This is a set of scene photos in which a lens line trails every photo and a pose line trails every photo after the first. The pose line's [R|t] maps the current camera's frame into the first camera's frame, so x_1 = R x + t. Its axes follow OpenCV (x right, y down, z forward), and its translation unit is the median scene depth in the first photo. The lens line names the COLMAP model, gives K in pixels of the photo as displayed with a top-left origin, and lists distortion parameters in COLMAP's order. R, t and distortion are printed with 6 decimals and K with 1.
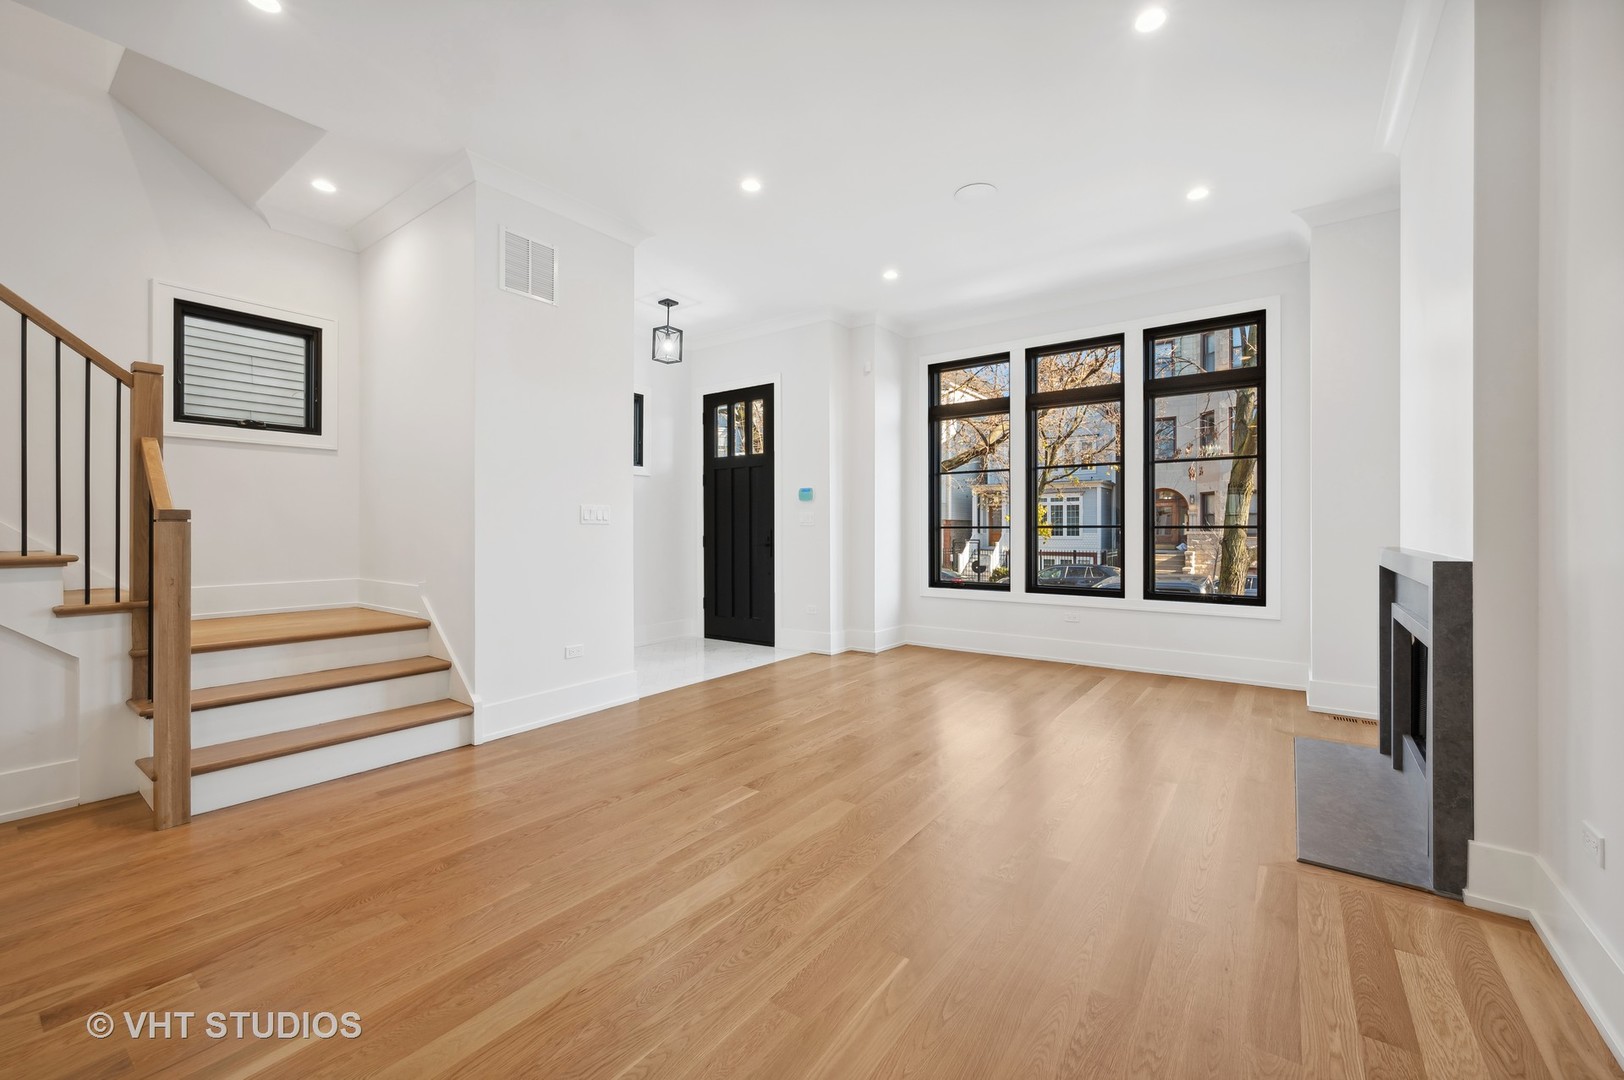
lens RADIAL K [[644.8, 0, 819.0], [0, 644.8, 528.7], [0, 0, 1]] dist [0.000059, 0.000200]
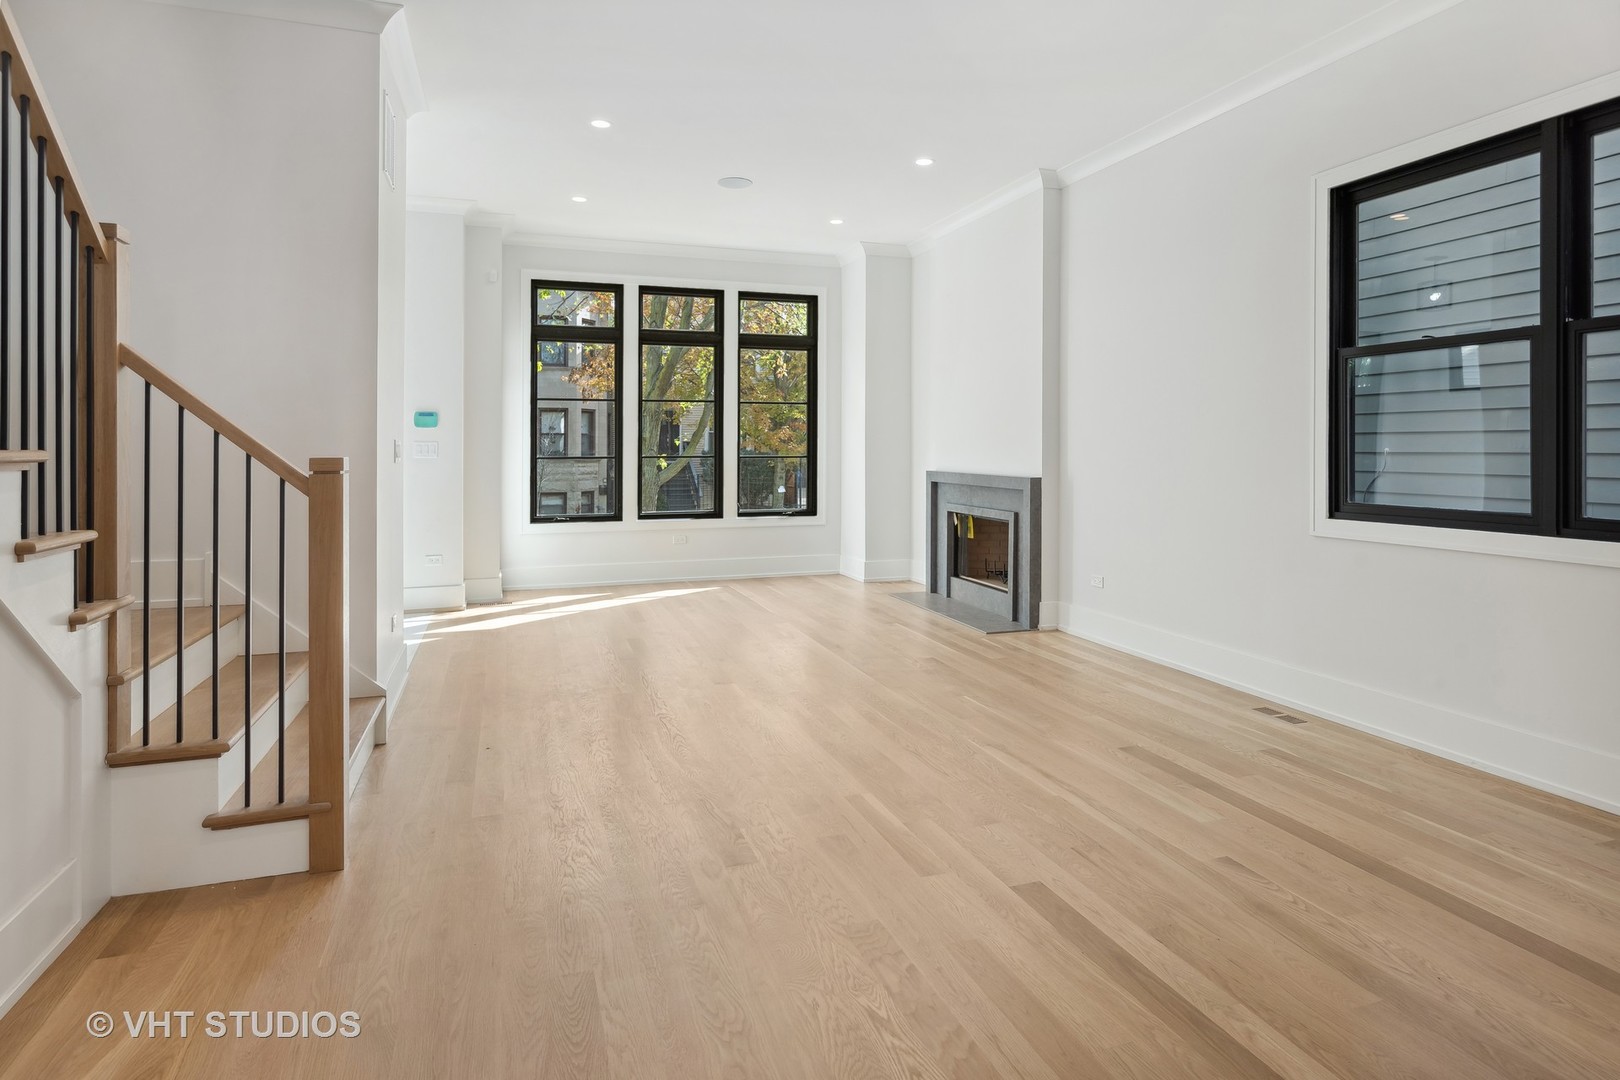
lens RADIAL K [[854.8, 0, 810.1], [0, 854.8, 447.6], [0, 0, 1]] dist [-0.003668, 0.003219]
pose [[0.583586, -0.000312, 0.812052, -0.763777], [-0.000720, 0.999999, 0.000902, -0.022595], [-0.812051, -0.001112, 0.583585, -0.033851]]
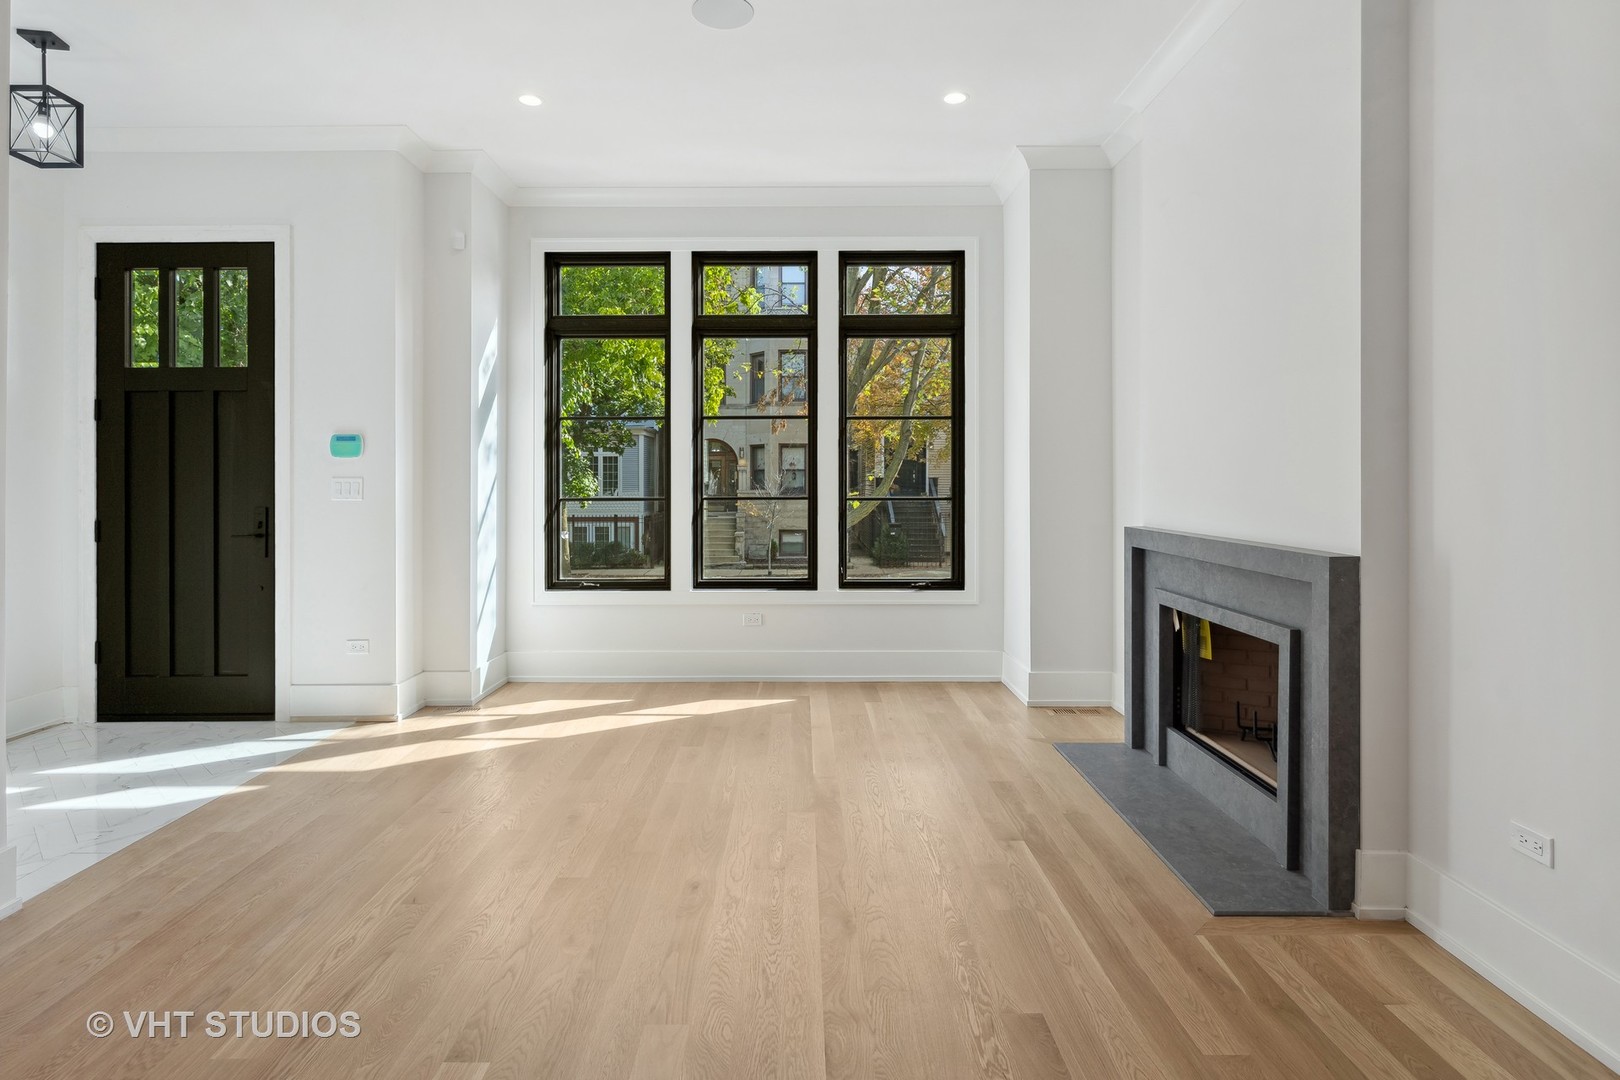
lens RADIAL K [[854.8, 0, 798.7], [0, 854.8, 474.7], [0, 0, 1]] dist [-0.003668, 0.003219]
pose [[0.815222, 0.004070, 0.579135, -0.162654], [0.001168, 0.999962, -0.008672, -0.025105], [-0.579148, 0.007746, 0.815186, 0.182027]]
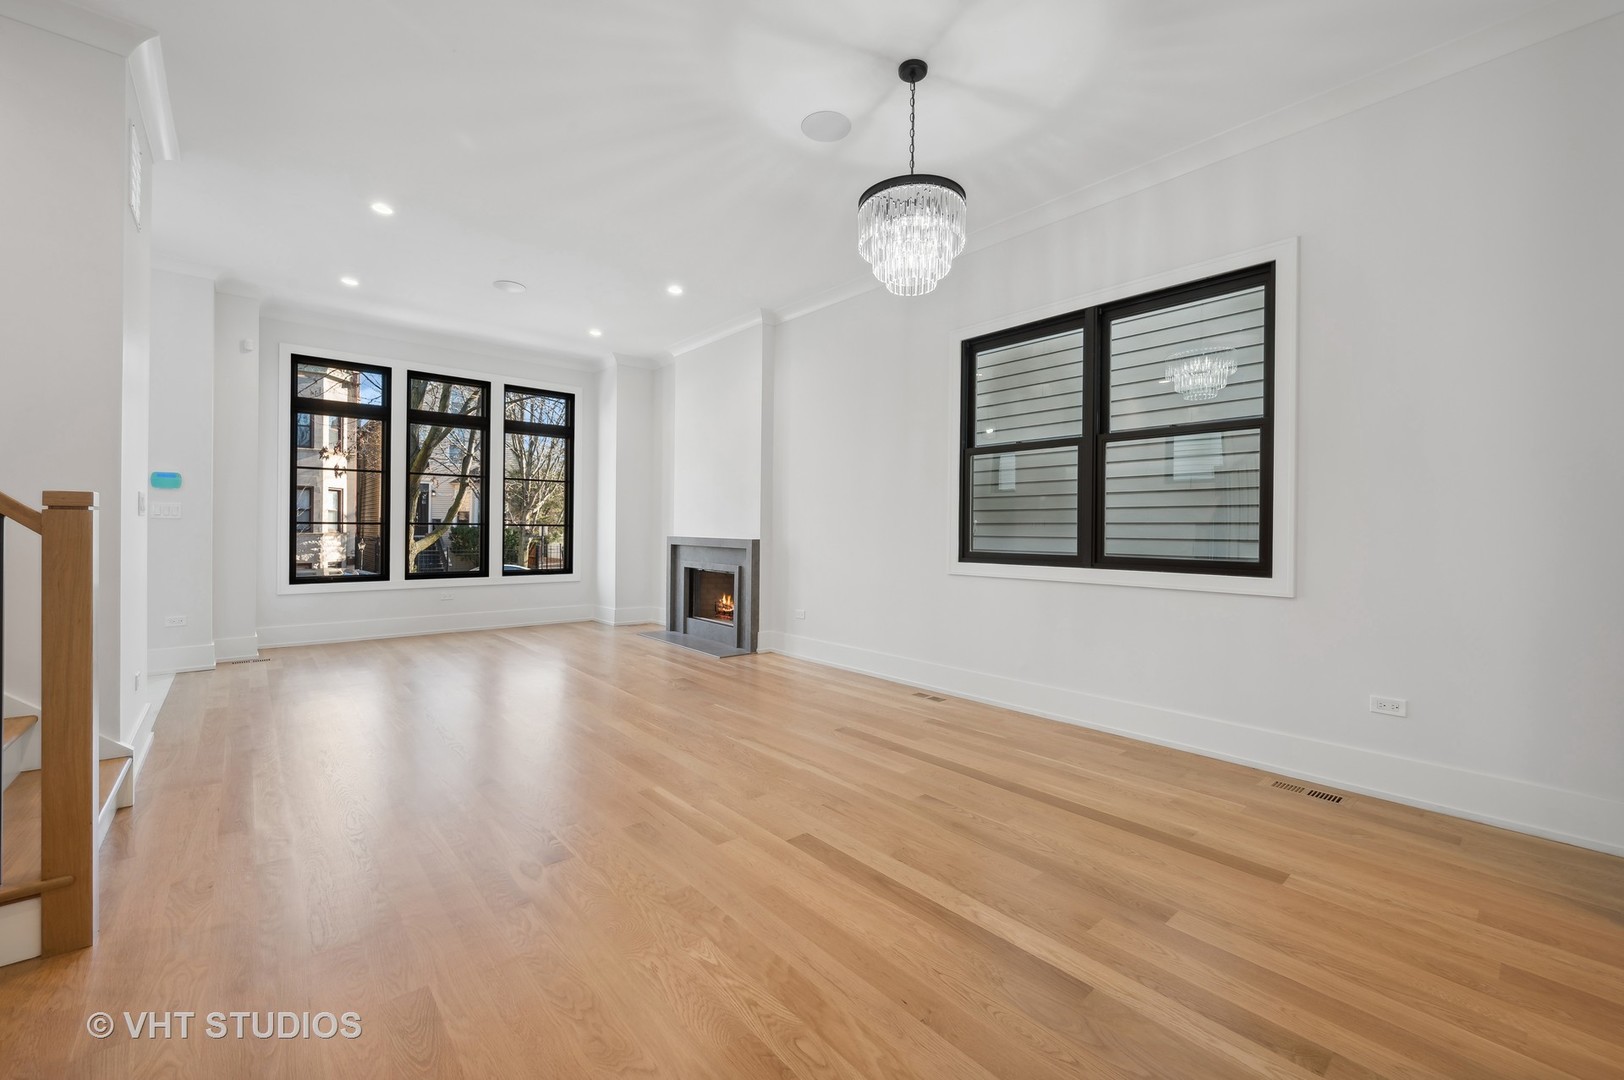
lens RADIAL K [[644.8, 0, 796.2], [0, 644.8, 530.4], [0, 0, 1]] dist [0.000059, 0.000200]
pose [[0.249530, 0.000348, 0.968367, -0.755111], [-0.009296, 0.999955, 0.002036, 0.000943], [-0.968323, -0.009510, 0.249522, 0.035238]]
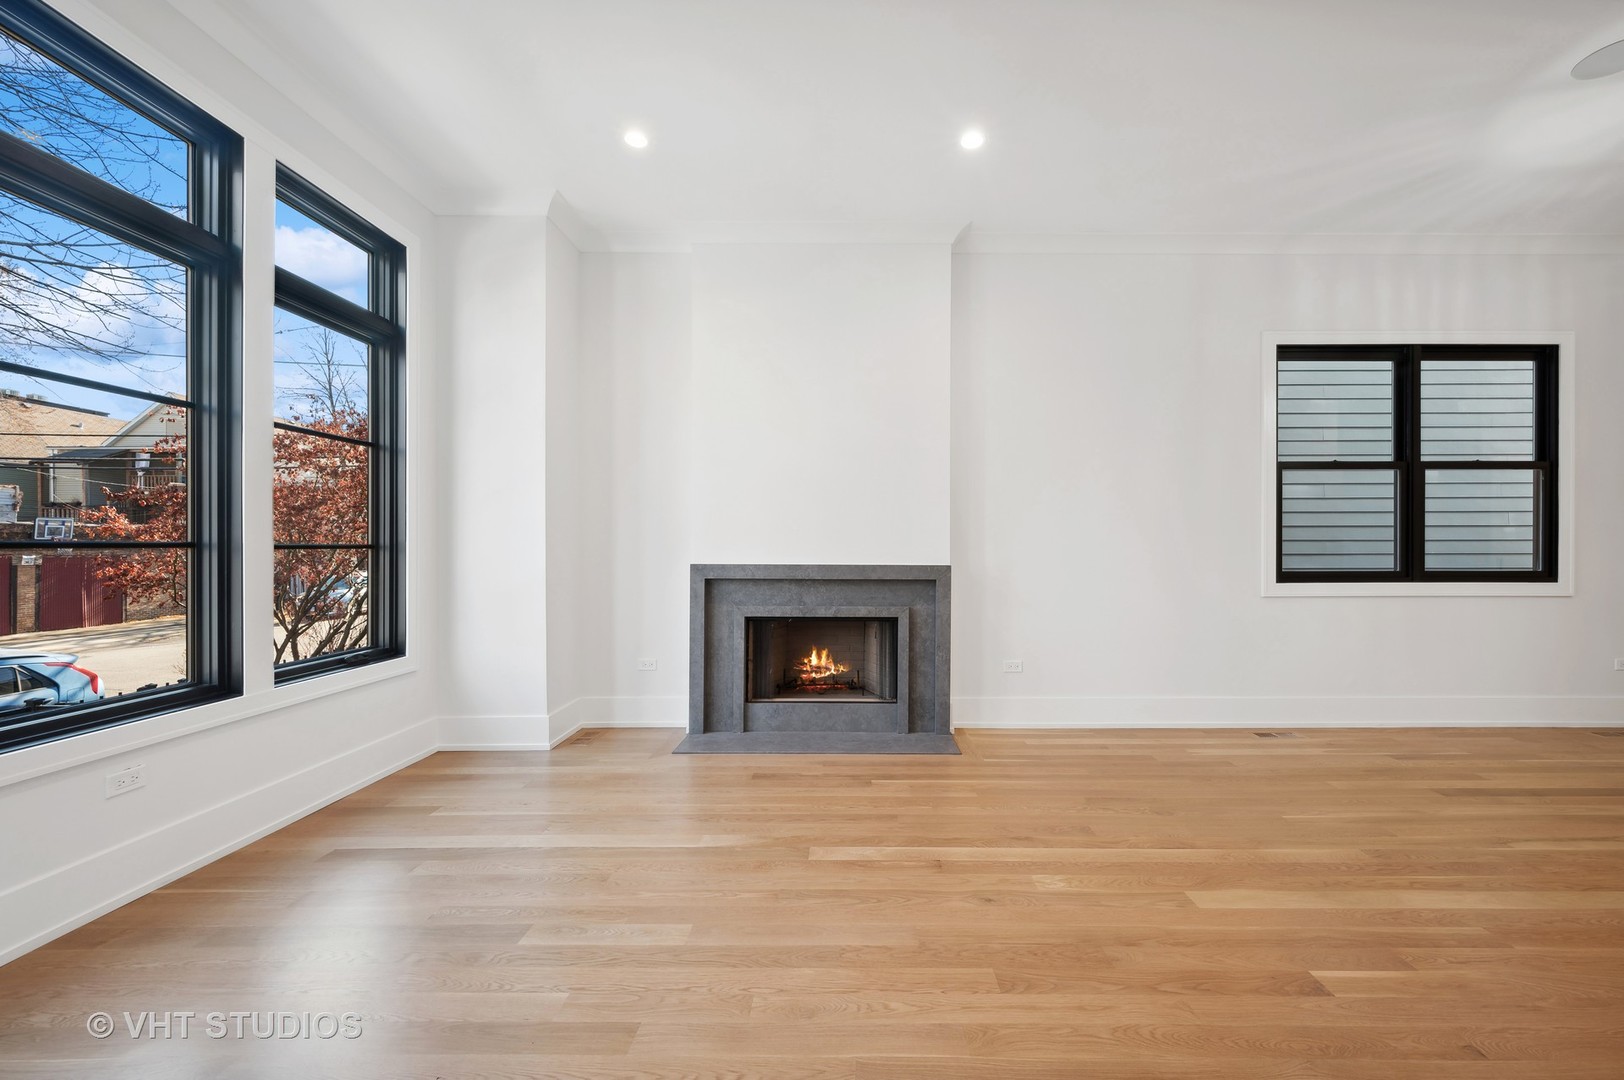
lens RADIAL K [[644.8, 0, 853.0], [0, 644.8, 561.5], [0, 0, 1]] dist [0.000059, 0.000200]
pose [[-0.568551, -0.024267, 0.822290, -0.200212], [-0.001127, 0.999587, 0.028720, -0.006490], [-0.822647, 0.015402, -0.568344, 0.989020]]
